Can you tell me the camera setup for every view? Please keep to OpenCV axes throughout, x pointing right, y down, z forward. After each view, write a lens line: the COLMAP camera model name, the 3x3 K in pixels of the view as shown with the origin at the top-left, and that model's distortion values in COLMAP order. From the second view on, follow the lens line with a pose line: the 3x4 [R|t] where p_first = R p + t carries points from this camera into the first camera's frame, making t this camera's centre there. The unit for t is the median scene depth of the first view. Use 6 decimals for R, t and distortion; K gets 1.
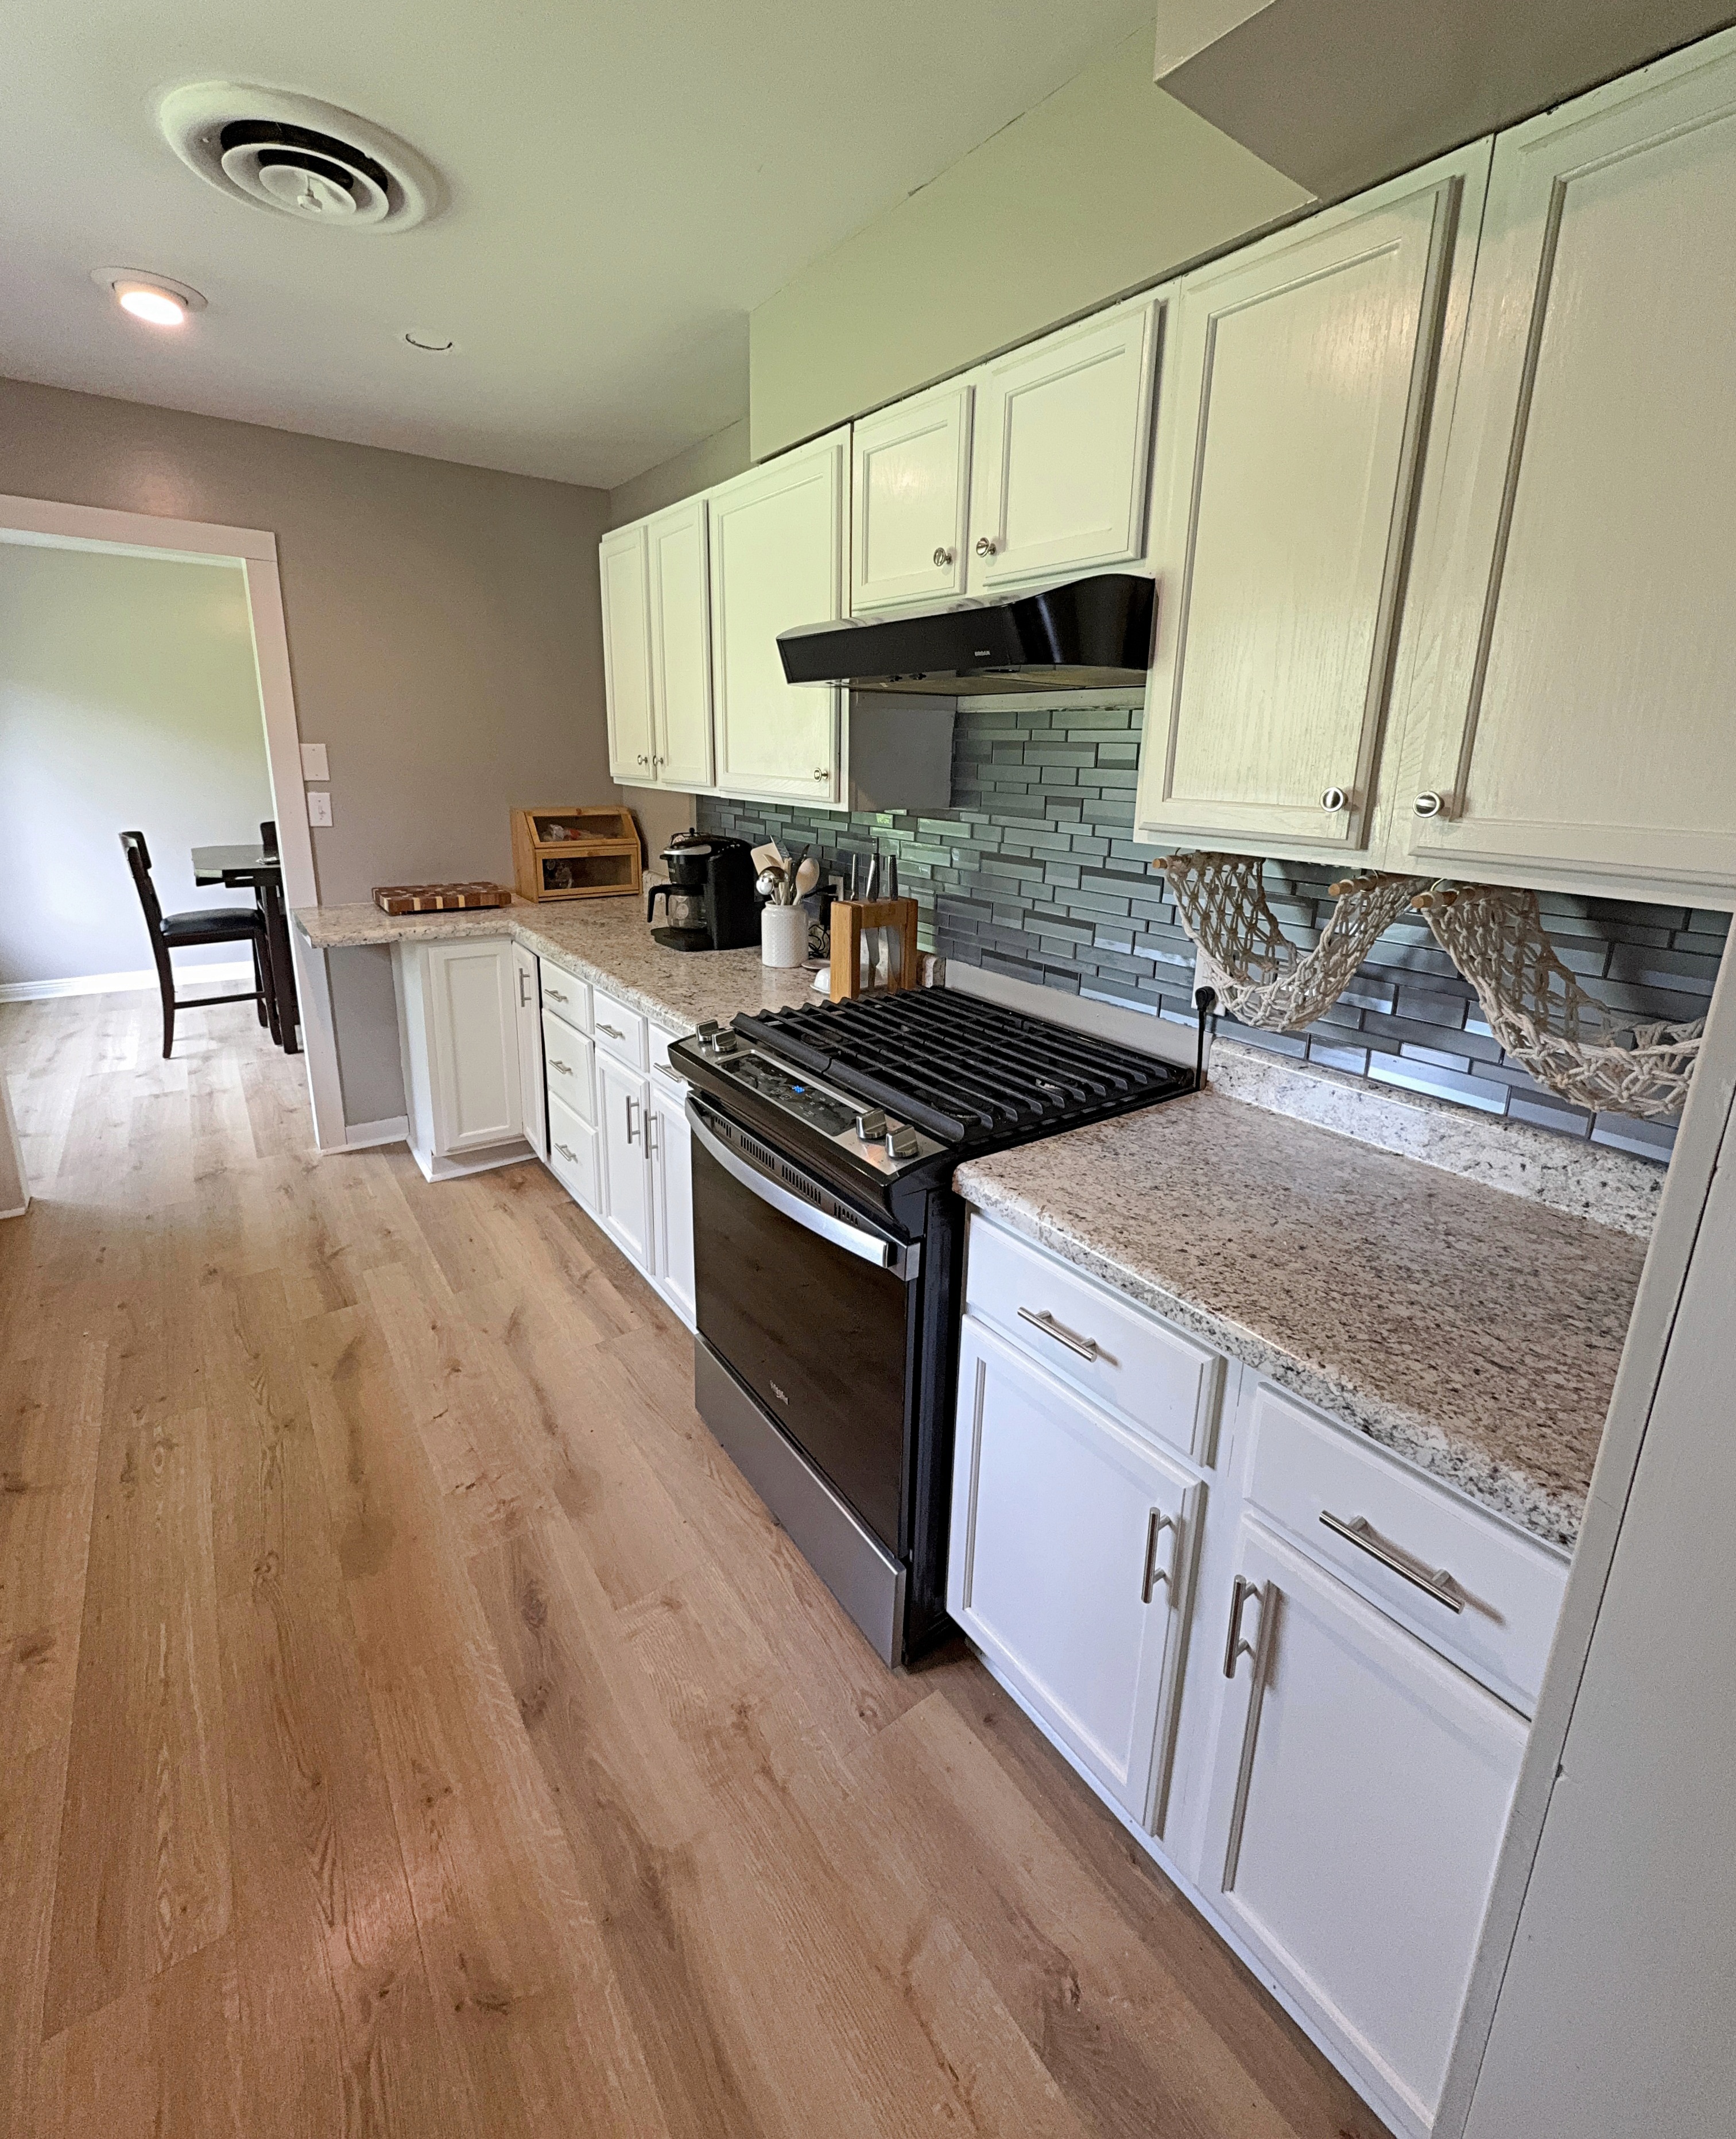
lens RADIAL K [[939.3, 0, 869.8], [0, 939.3, 979.5], [0, 0, 1]] dist [-0.000550, 0.000232]
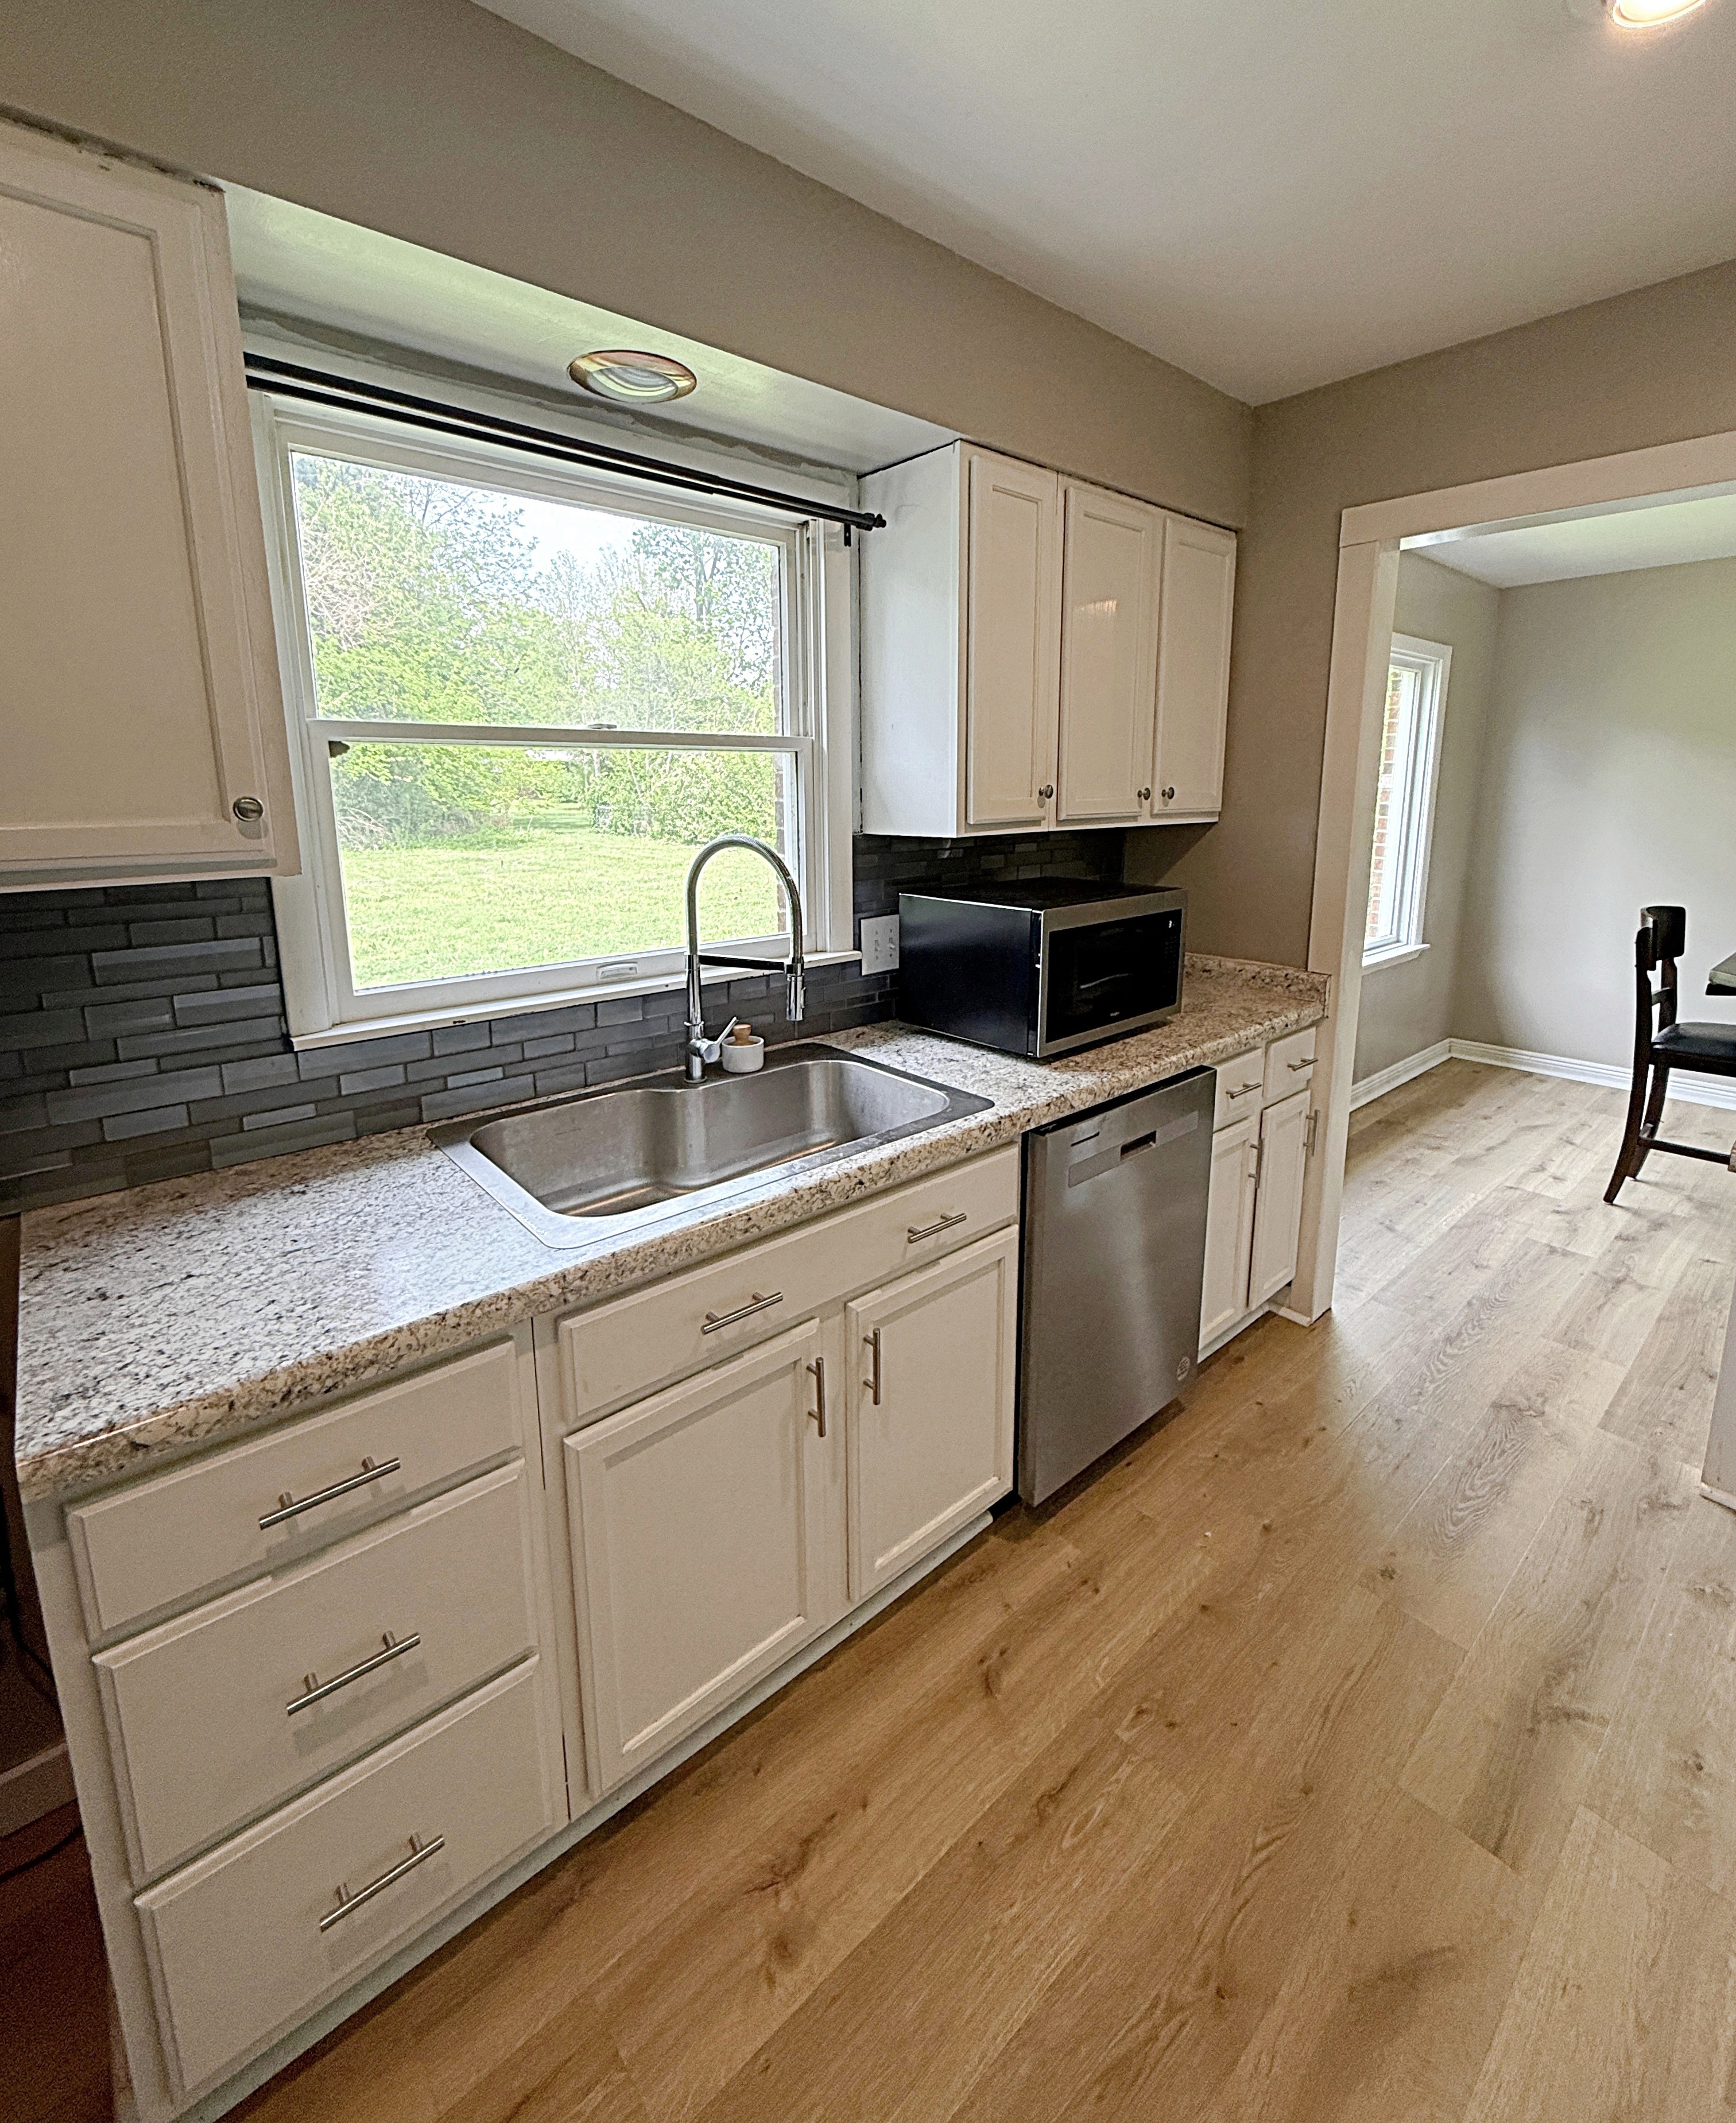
lens RADIAL K [[938.8, 0, 868.3], [0, 938.8, 948.7], [0, 0, 1]] dist [-0.001478, 0.000104]
pose [[0.089551, 0.151197, -0.984439, -0.200640], [-0.233383, 0.964077, 0.126839, -0.156451], [0.968253, 0.218392, 0.121621, 0.641929]]
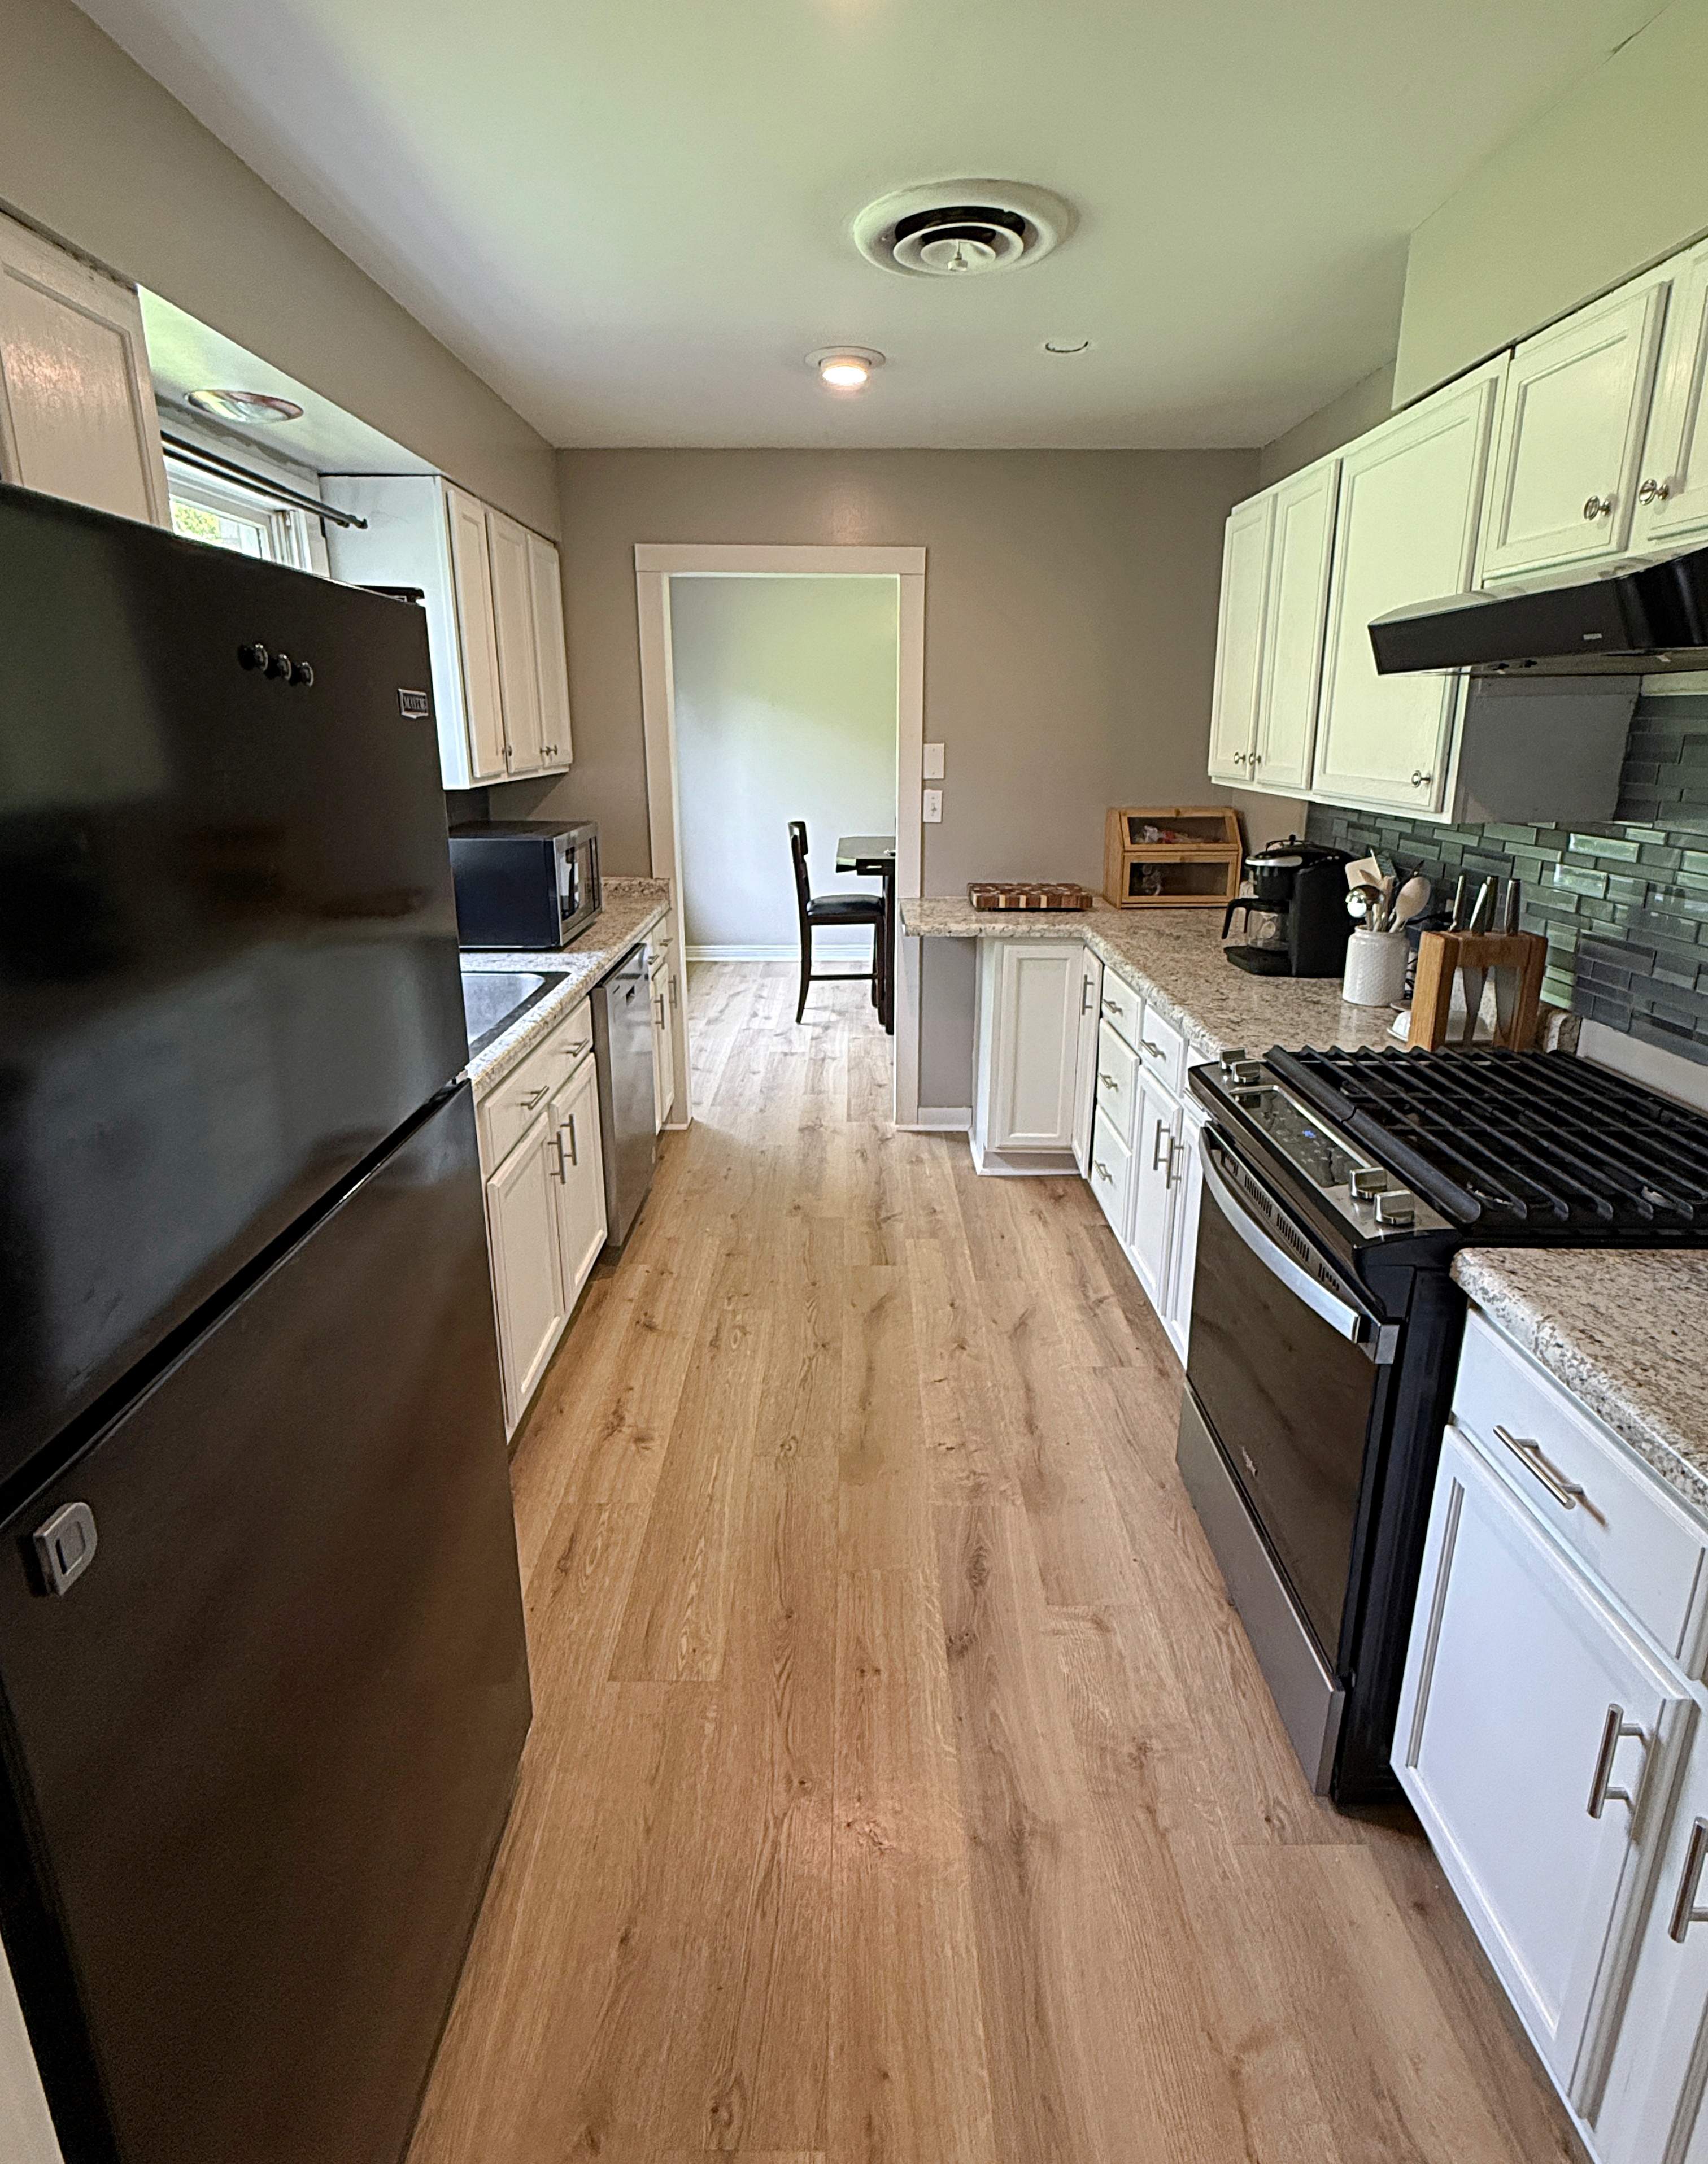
lens RADIAL K [[1098.0, 0, 851.0], [0, 1098.0, 1024.5], [0, 0, 1]] dist [0.000304, 0.000643]
pose [[0.808364, 0.131907, -0.573714, 0.135428], [-0.121082, 0.990991, 0.057240, 0.004730], [0.576096, 0.023196, 0.817053, -0.094717]]
